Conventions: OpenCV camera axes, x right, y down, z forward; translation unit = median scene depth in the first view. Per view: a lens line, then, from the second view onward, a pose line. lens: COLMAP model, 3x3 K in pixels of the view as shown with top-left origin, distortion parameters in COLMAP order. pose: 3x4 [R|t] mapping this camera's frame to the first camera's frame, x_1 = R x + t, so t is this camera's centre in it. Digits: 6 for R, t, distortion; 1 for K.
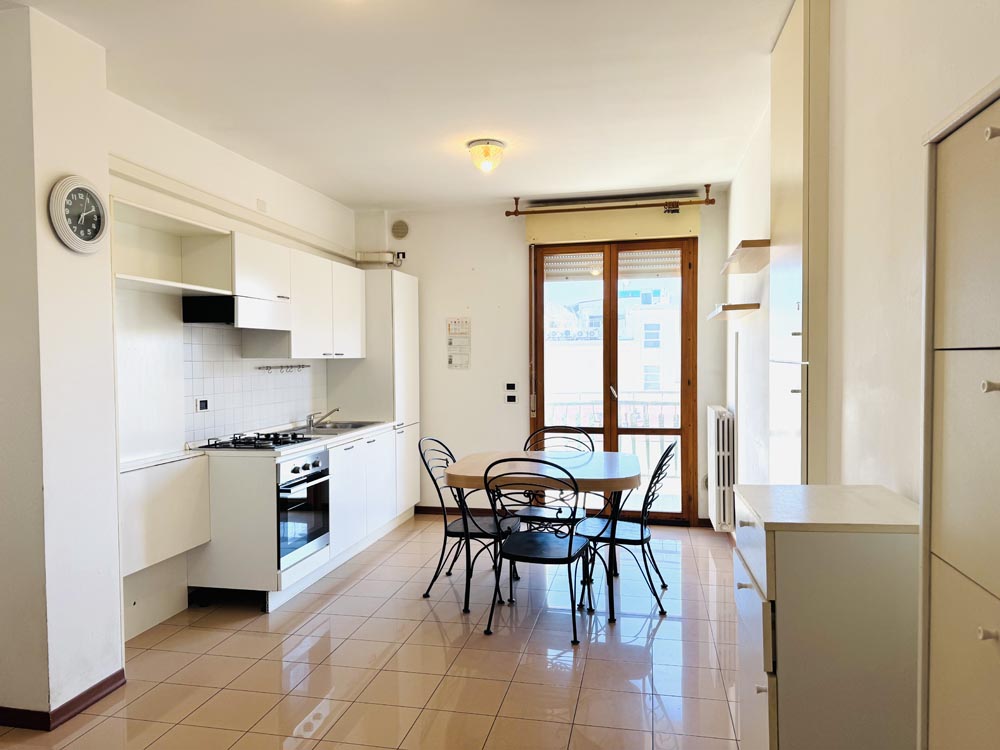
lens RADIAL K [[701.3, 0, 502.3], [0, 701.3, 377.3], [0, 0, 1]] dist [0.059846, -0.052976]
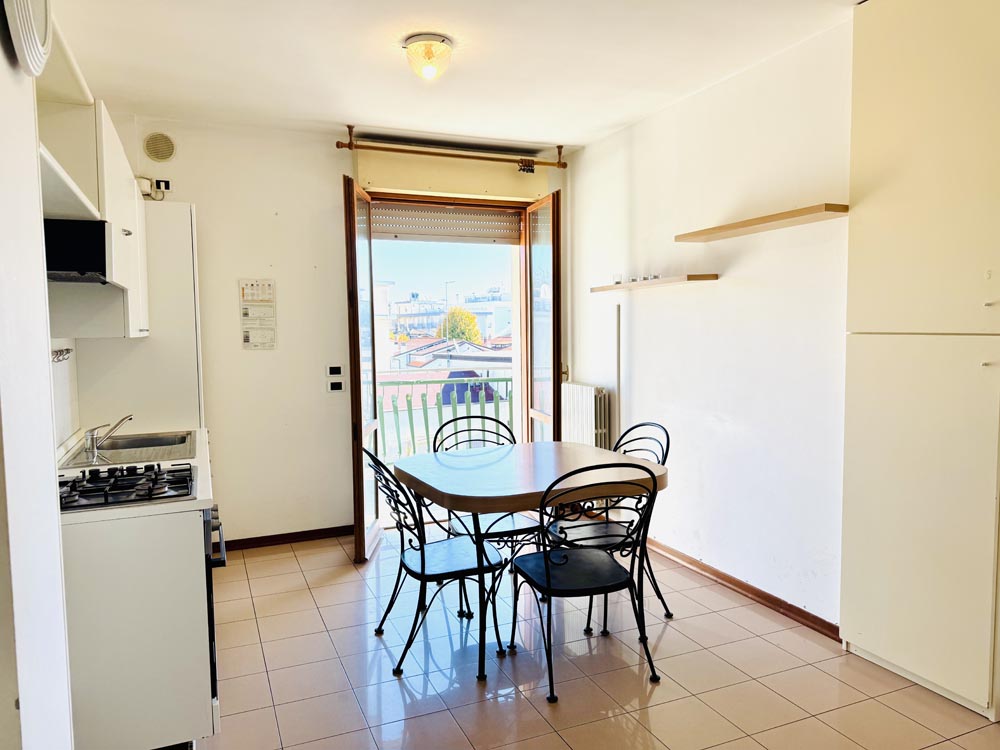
lens RADIAL K [[701.3, 0, 505.0], [0, 701.3, 371.1], [0, 0, 1]] dist [0.059846, -0.052976]
pose [[0.818833, -0.039083, 0.572700, -0.424098], [0.023870, 0.999135, 0.034056, -0.012021], [-0.573536, -0.014216, 0.819057, 0.371150]]
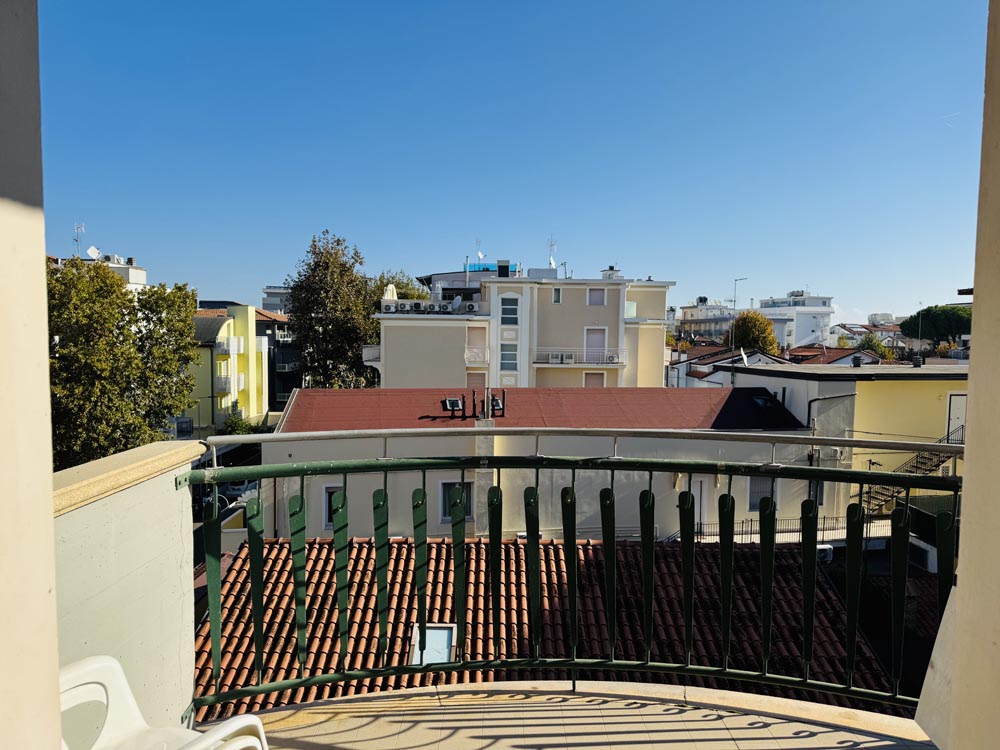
lens RADIAL K [[701.3, 0, 497.0], [0, 701.3, 377.7], [0, 0, 1]] dist [0.059846, -0.052976]
pose [[0.979900, 0.005901, 0.199400, 0.184435], [-0.012527, 0.999410, 0.031985, -0.018287], [-0.199093, -0.033840, 0.979396, 1.333134]]
